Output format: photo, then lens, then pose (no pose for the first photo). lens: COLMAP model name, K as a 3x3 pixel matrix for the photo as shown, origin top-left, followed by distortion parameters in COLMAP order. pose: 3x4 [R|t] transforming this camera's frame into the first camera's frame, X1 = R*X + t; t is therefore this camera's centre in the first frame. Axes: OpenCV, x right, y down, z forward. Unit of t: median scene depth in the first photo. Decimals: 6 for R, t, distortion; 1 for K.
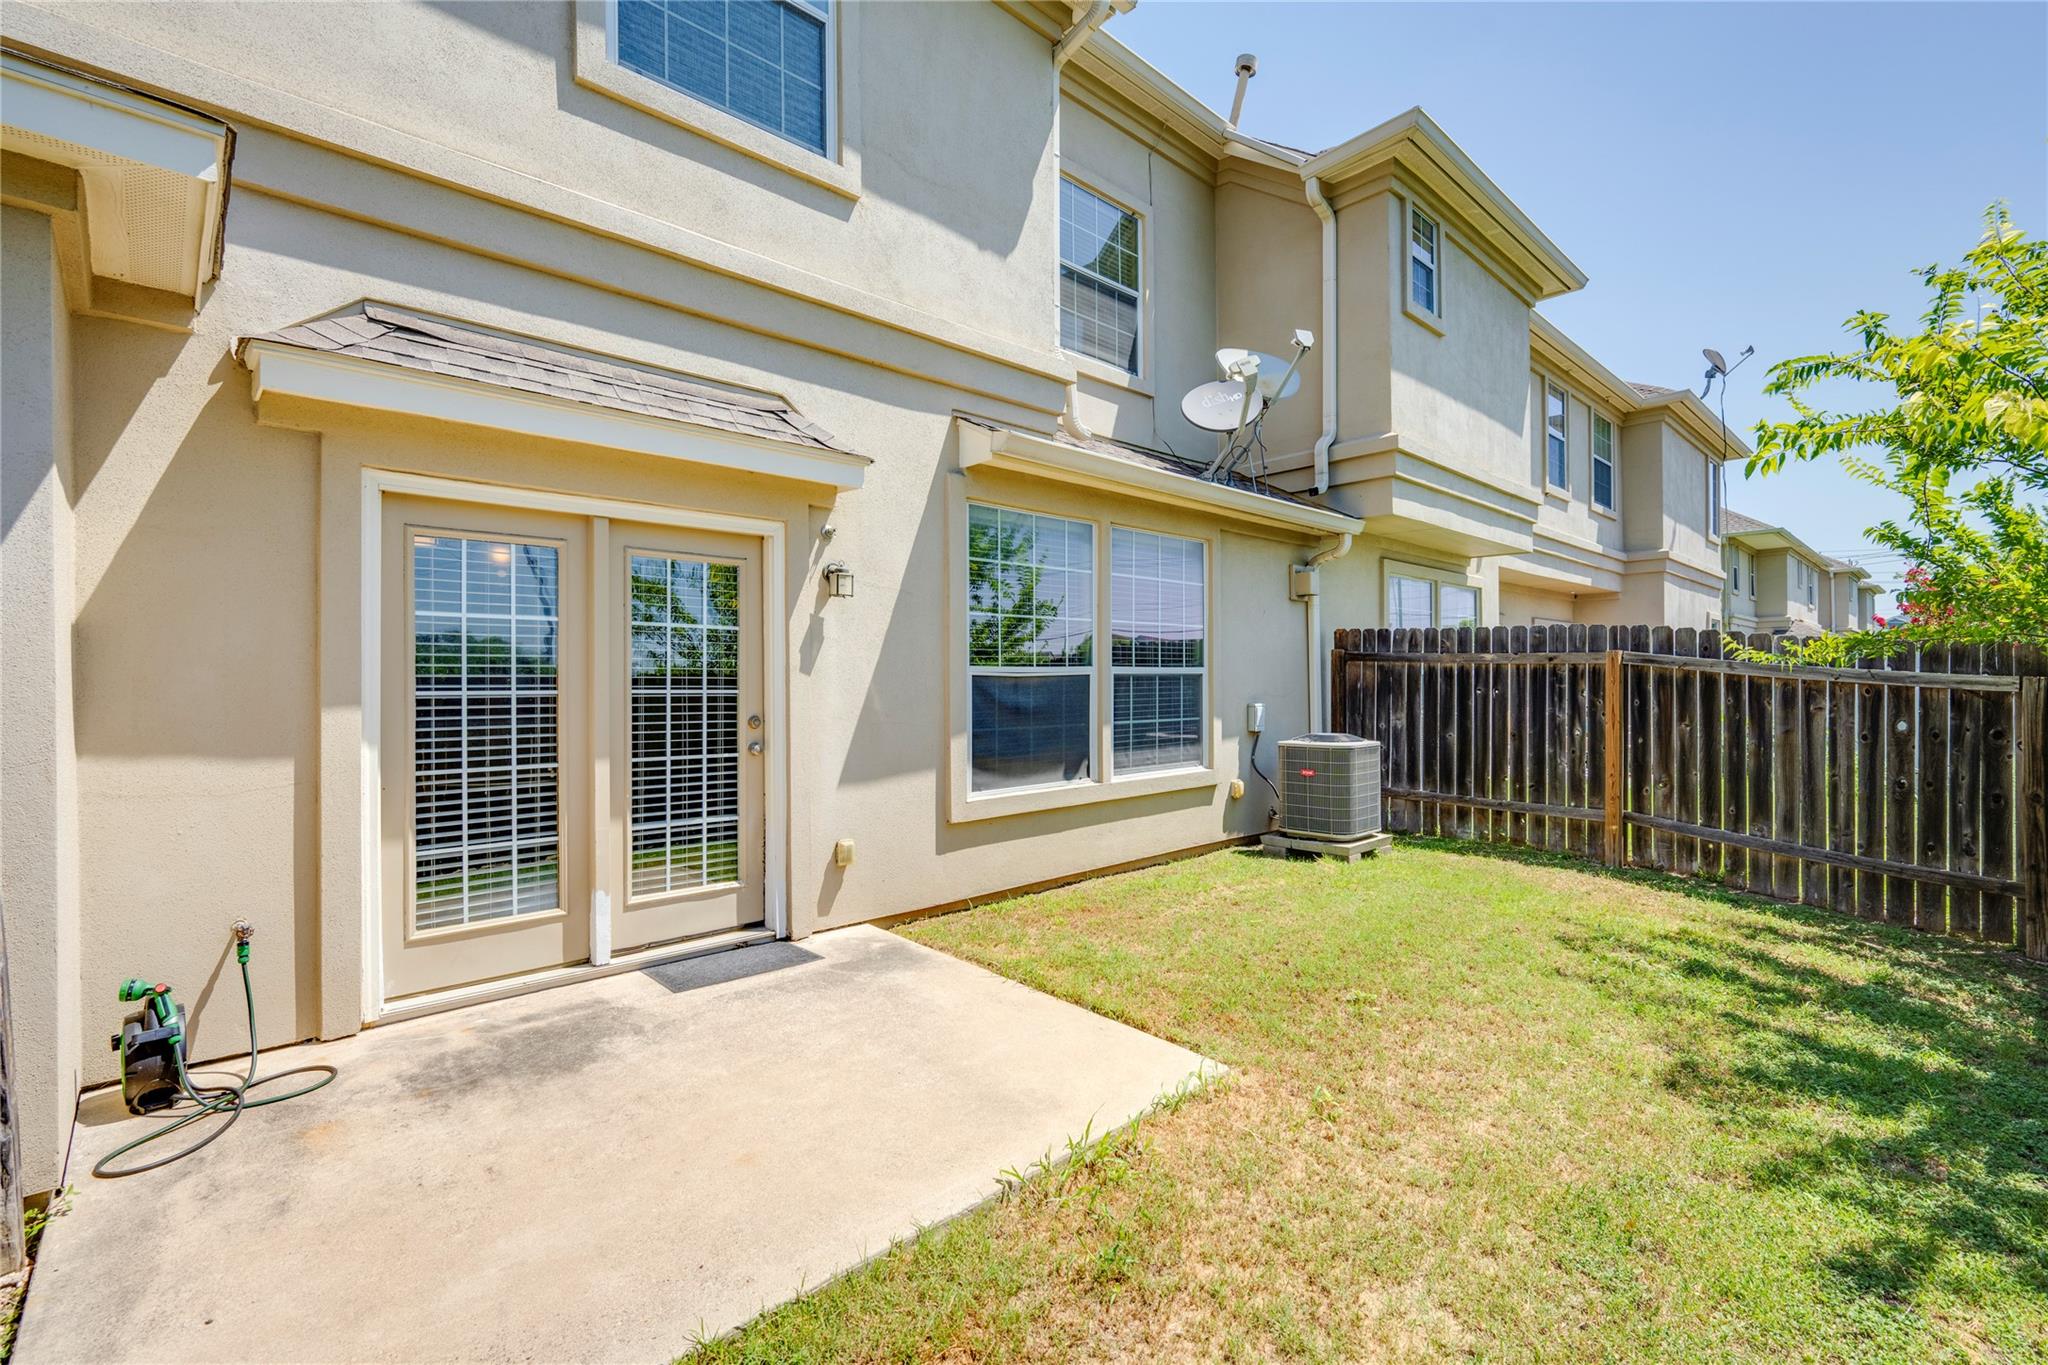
lens RADIAL K [[897.7, 0, 1023.5], [0, 897.7, 678.9], [0, 0, 1]] dist [-0.000068, 0.000177]
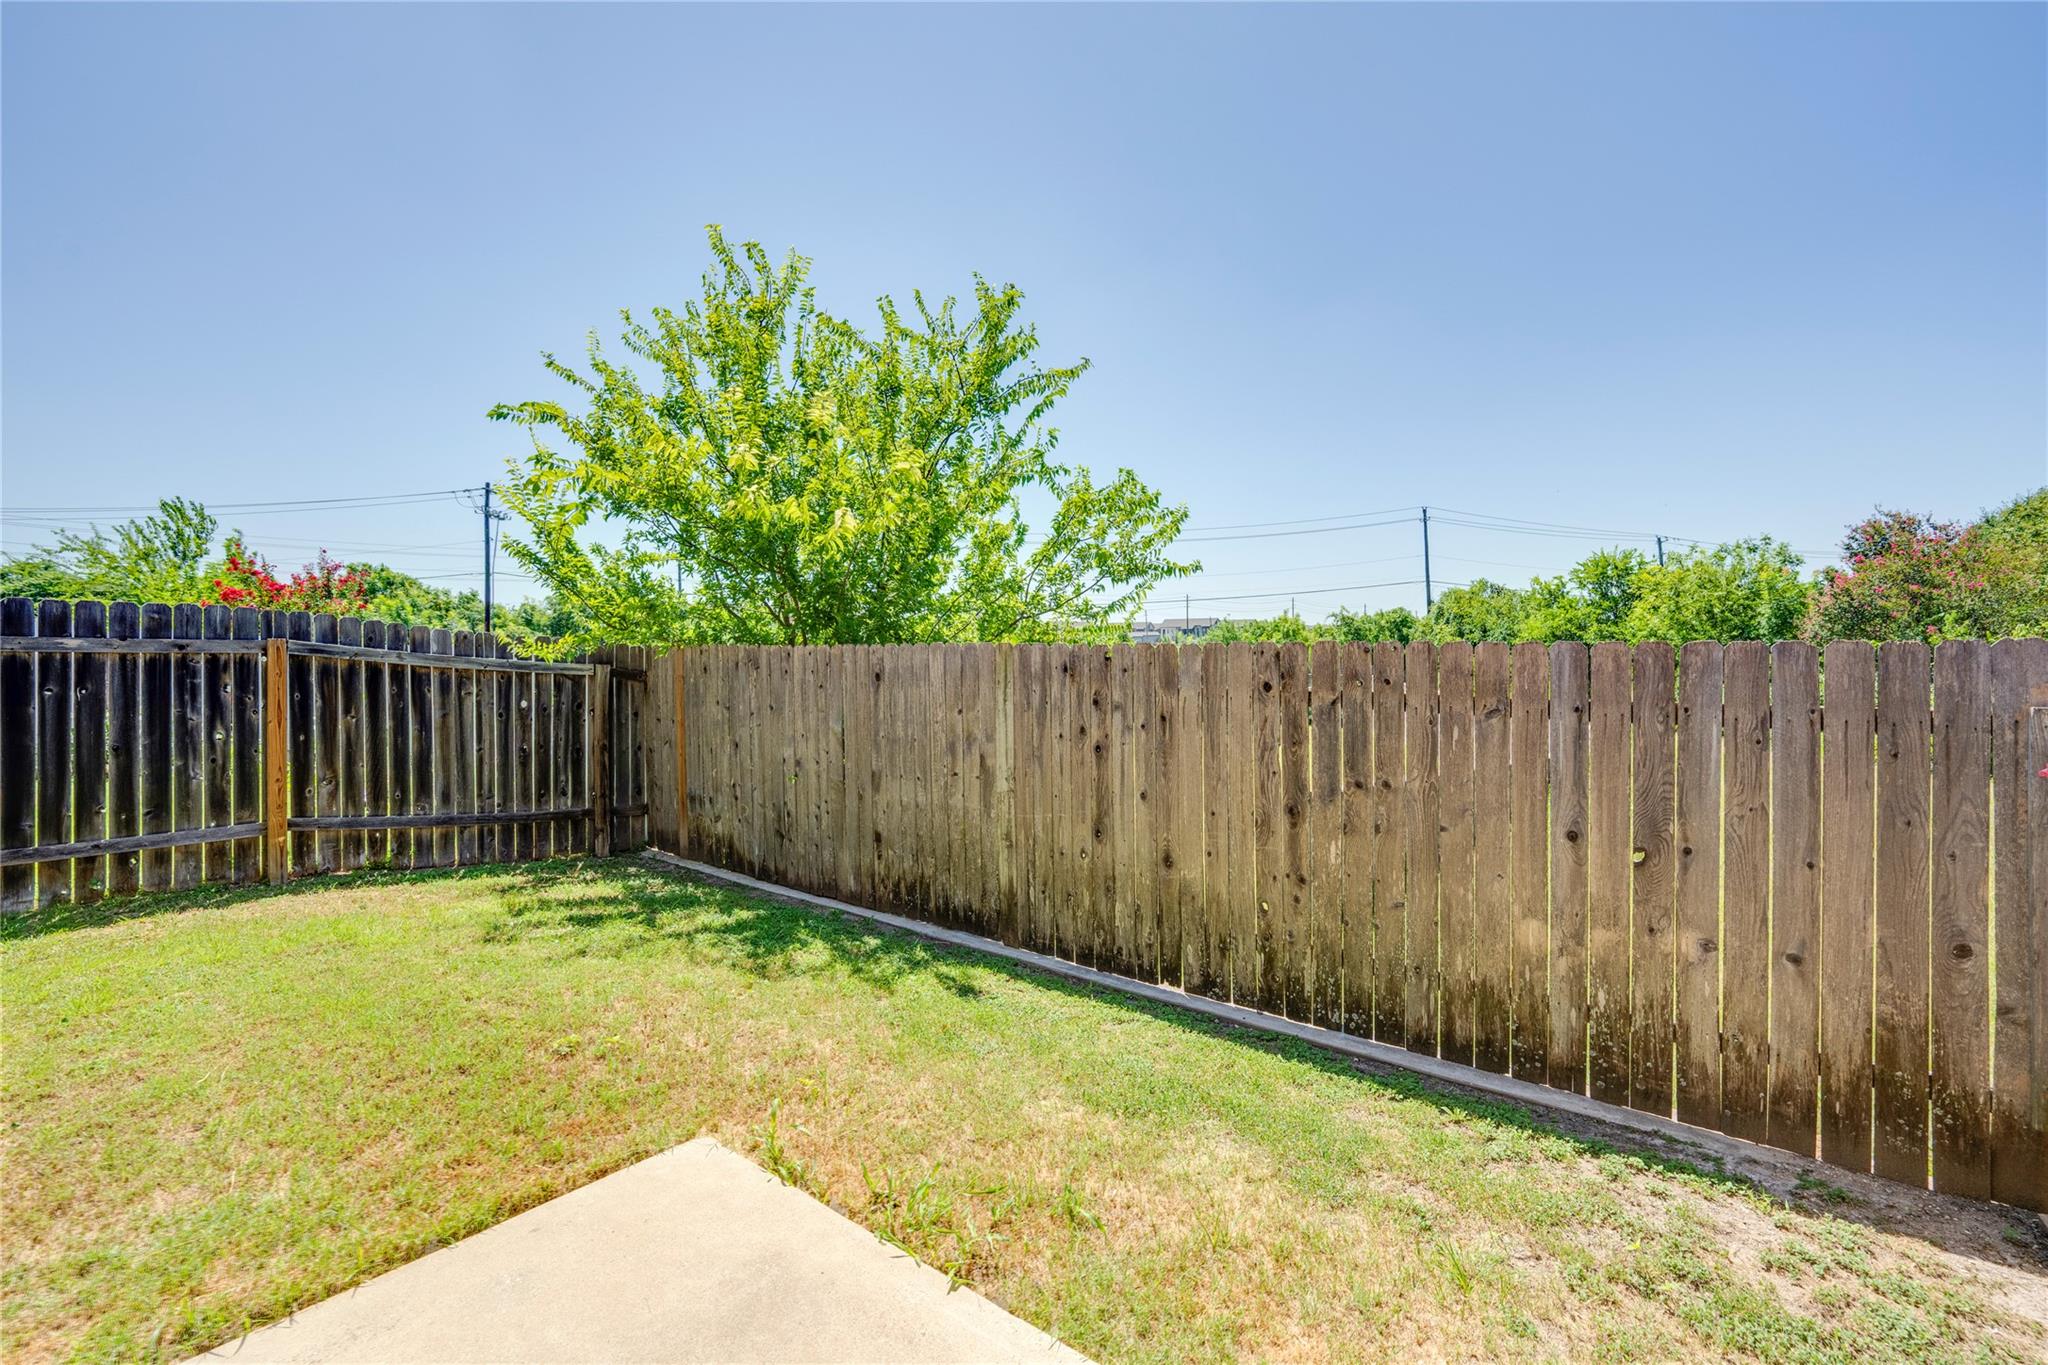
lens RADIAL K [[897.6, 0, 1047.1], [0, 897.6, 650.9], [0, 0, 1]] dist [-0.000277, -0.000039]
pose [[-0.148041, -0.000808, 0.988981, -0.406851], [0.004220, 0.999990, 0.001449, -0.022005], [-0.988972, 0.004388, -0.148036, 0.476928]]
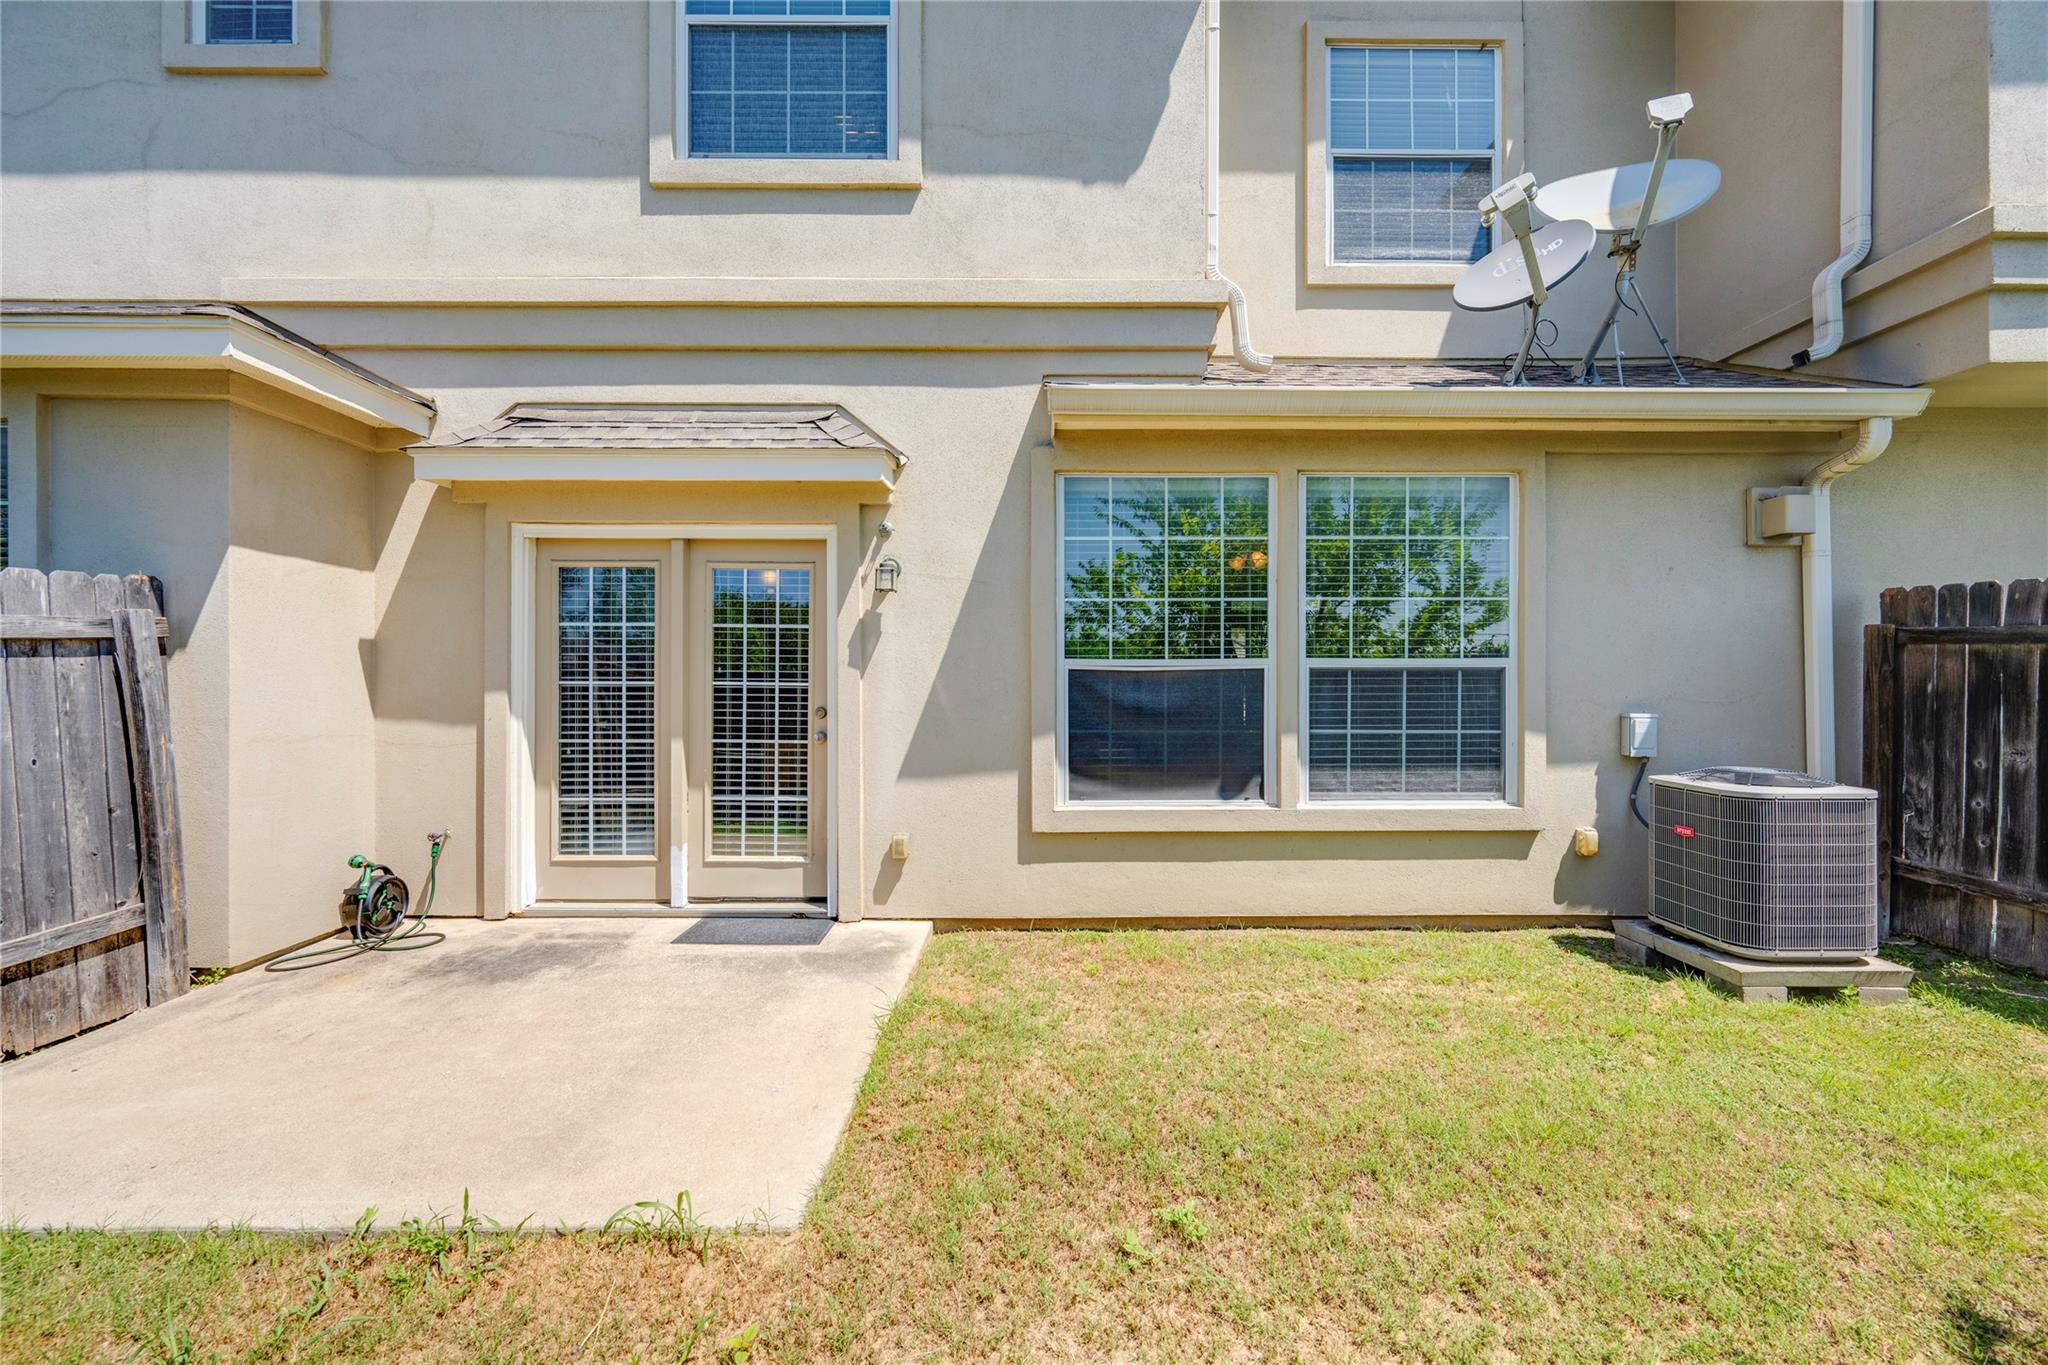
lens RADIAL K [[806.1, 0, 1028.4], [0, 806.1, 682.2], [0, 0, 1]] dist [-0.001683, -0.000183]
pose [[0.732953, 0.008286, -0.680229, 0.468817], [-0.003149, 0.999956, 0.008788, 0.001750], [0.680272, -0.004299, 0.732947, 0.396135]]
